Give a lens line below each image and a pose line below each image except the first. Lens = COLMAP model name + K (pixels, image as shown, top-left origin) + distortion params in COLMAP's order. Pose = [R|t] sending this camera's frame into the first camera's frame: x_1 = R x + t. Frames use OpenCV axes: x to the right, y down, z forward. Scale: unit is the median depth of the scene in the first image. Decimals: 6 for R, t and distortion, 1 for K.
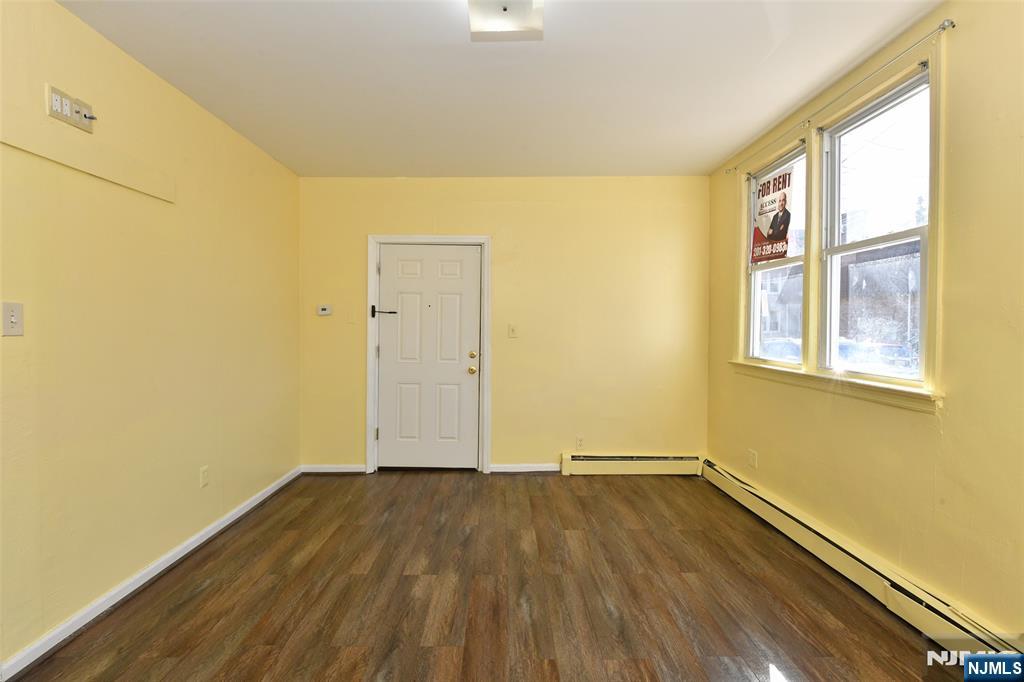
lens RADIAL K [[492.2, 0, 496.8], [0, 492.2, 334.0], [0, 0, 1]] dist [-0.007595, -0.002958]
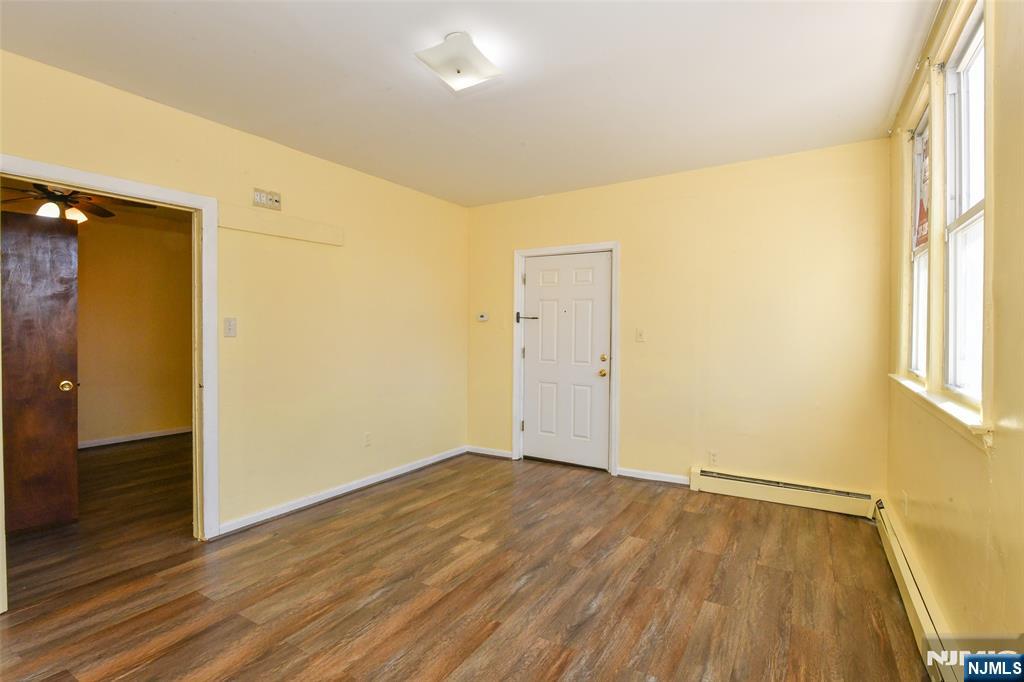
lens RADIAL K [[492.2, 0, 491.9], [0, 492.2, 332.9], [0, 0, 1]] dist [-0.007595, -0.002958]
pose [[0.844230, 0.001459, -0.535979, 0.467585], [-0.006664, 0.999948, -0.007775, -0.001156], [0.535939, 0.010136, 0.844196, 0.011432]]
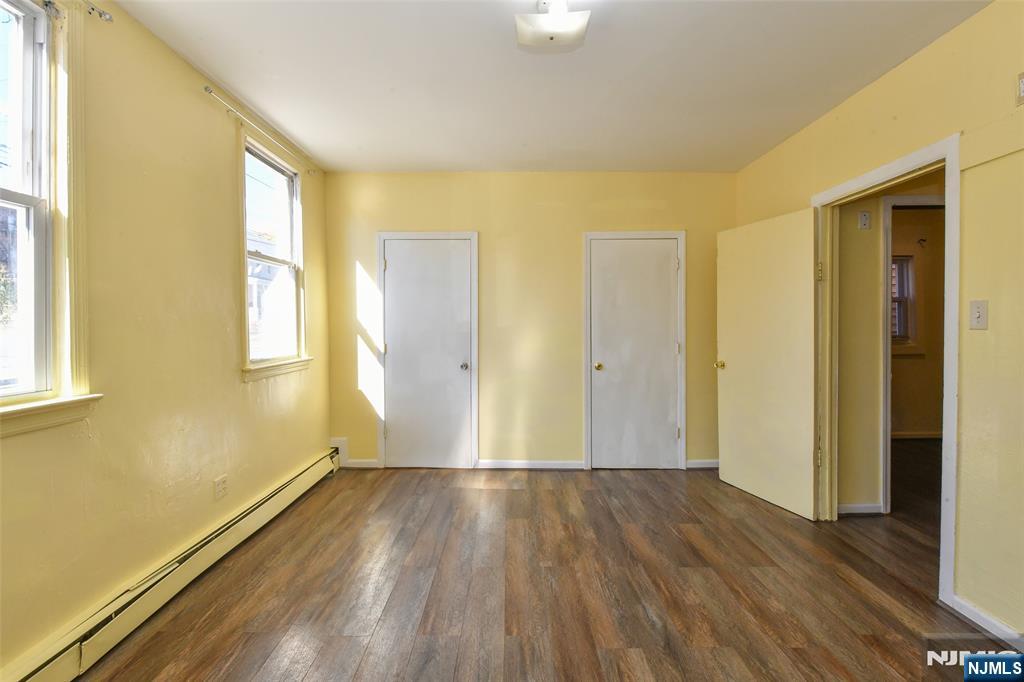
lens RADIAL K [[492.2, 0, 518.8], [0, 492.2, 332.1], [0, 0, 1]] dist [-0.007595, -0.002958]
pose [[-0.999666, 0.002740, -0.025694, 0.076520], [0.001880, 0.999439, 0.033431, -0.019033], [0.025771, 0.033371, -0.999111, 1.343828]]
